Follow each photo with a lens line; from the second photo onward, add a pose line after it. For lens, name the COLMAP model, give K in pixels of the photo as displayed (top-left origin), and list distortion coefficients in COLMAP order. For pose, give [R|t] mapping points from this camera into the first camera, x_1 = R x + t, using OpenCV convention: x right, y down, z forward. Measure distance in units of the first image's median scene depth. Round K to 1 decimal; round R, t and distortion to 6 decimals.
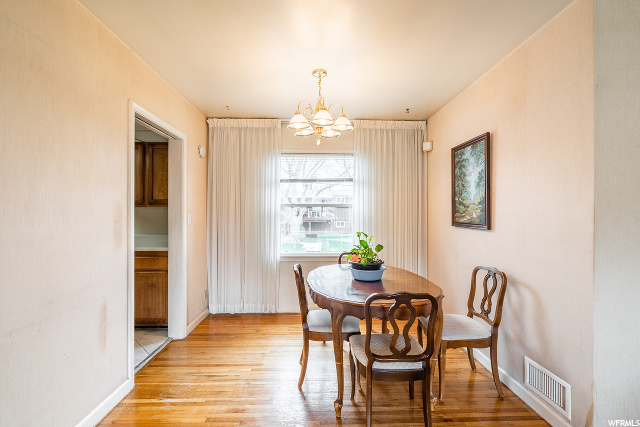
lens RADIAL K [[290.0, 0, 320.0], [0, 290.0, 213.5], [0, 0, 1]] dist [0.000372, 0.000350]
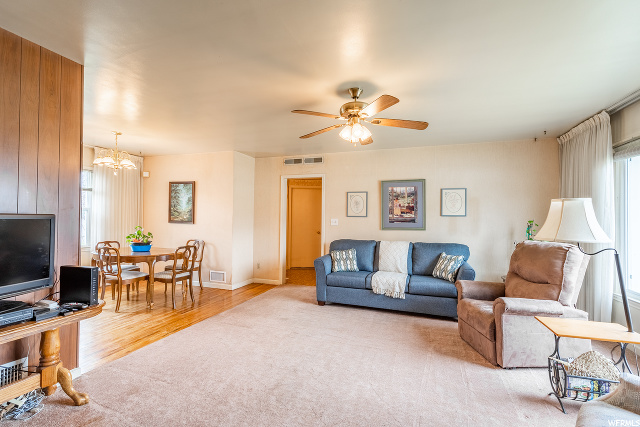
lens RADIAL K [[290.0, 0, 320.0], [0, 290.0, 213.5], [0, 0, 1]] dist [0.000372, 0.000350]
pose [[0.360395, 0.016475, 0.932654, -1.116060], [-0.012912, 0.999836, -0.012672, -0.006811], [-0.932710, -0.007476, 0.360549, -0.703758]]
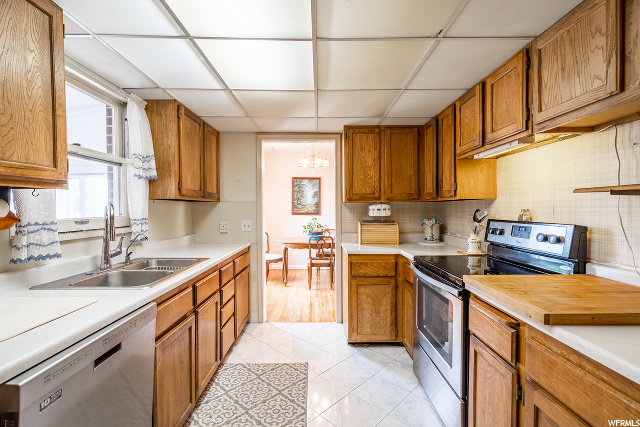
lens RADIAL K [[290.0, 0, 320.0], [0, 290.0, 213.5], [0, 0, 1]] dist [0.000372, 0.000350]
pose [[0.034778, -0.023447, 0.999120, -1.861263], [0.000376, 0.999725, 0.023448, -0.017367], [-0.999395, -0.000440, 0.034777, 0.857871]]
